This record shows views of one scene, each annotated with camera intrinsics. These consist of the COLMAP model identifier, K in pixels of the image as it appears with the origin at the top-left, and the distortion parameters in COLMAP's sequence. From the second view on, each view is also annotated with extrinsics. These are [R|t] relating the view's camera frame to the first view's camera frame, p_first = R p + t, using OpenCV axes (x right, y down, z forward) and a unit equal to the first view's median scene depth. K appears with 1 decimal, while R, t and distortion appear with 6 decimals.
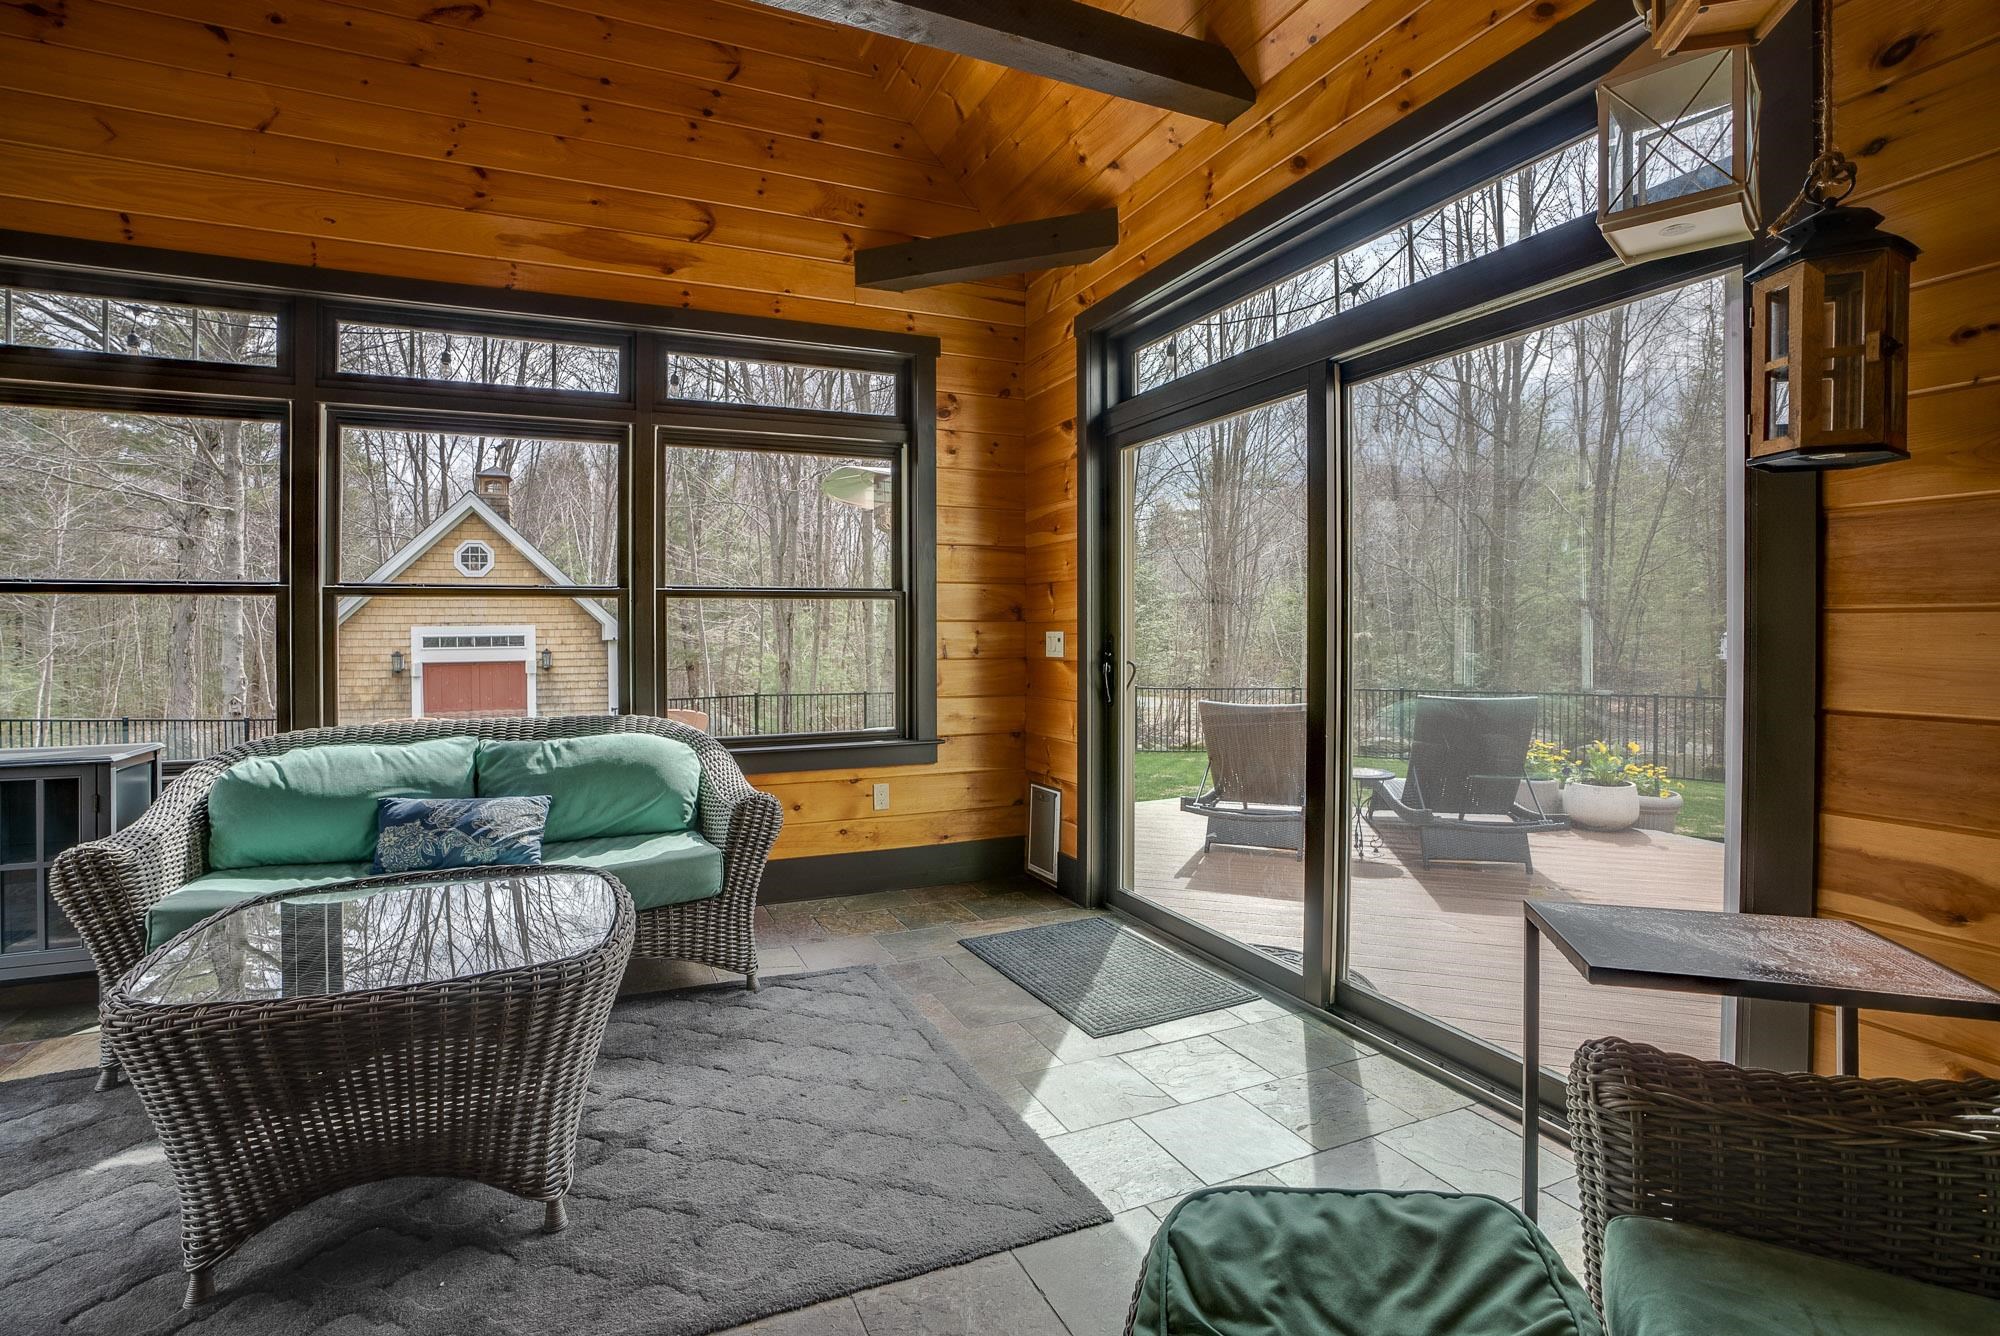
lens RADIAL K [[937.5, 0, 1004.7], [0, 937.5, 654.9], [0, 0, 1]] dist [-0.076876, 0.031598]
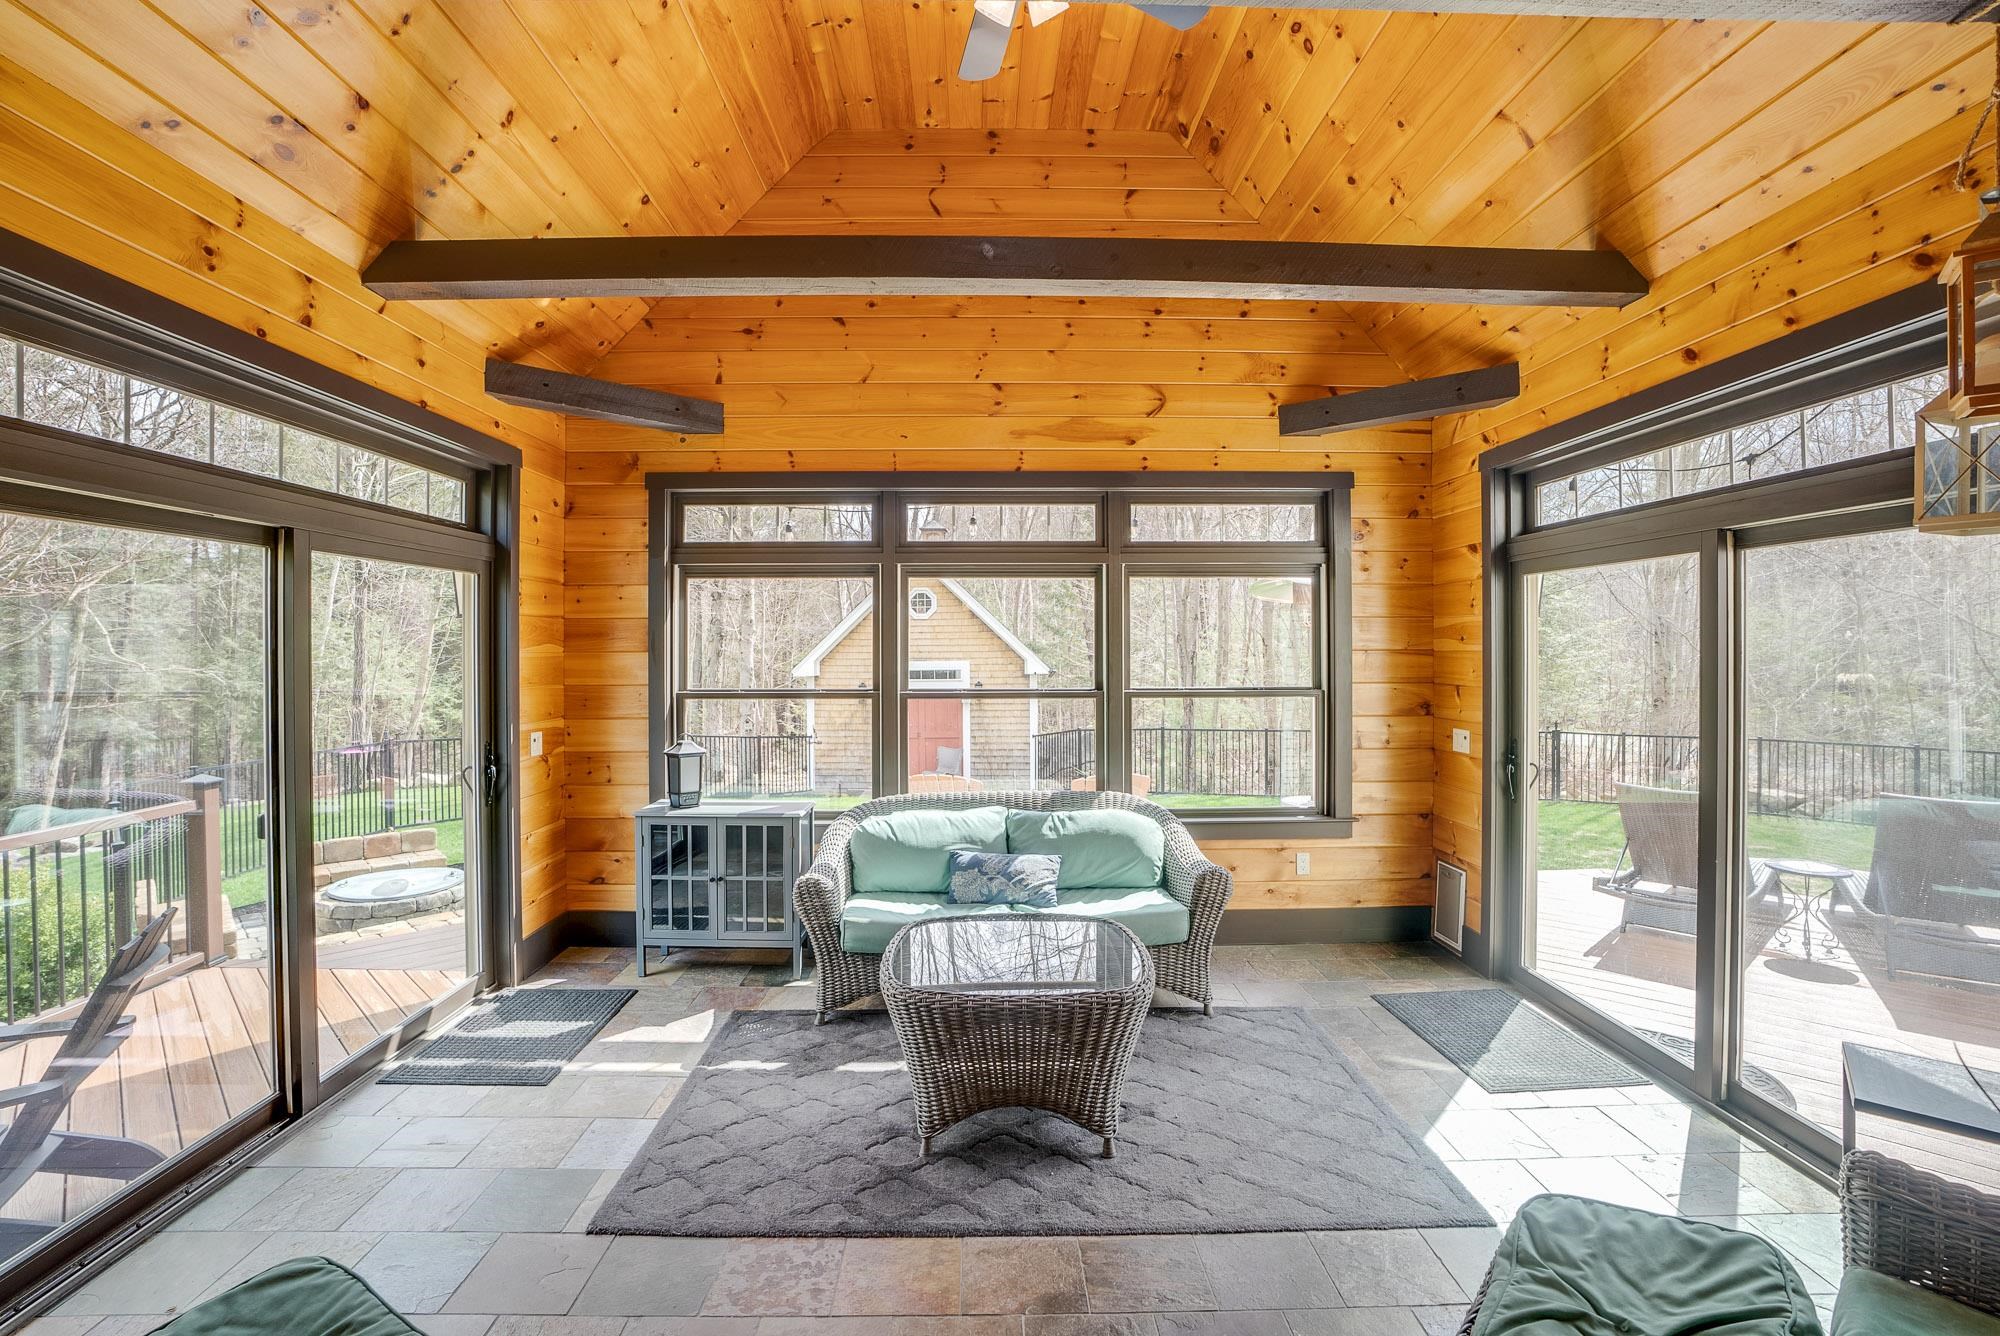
lens RADIAL K [[937.5, 0, 1004.7], [0, 937.5, 654.9], [0, 0, 1]] dist [-0.076876, 0.031598]
pose [[0.916715, -0.000619, -0.399542, -0.009936], [-0.006127, 0.999859, -0.015608, -0.120981], [0.399496, 0.016756, 0.916582, -0.311108]]
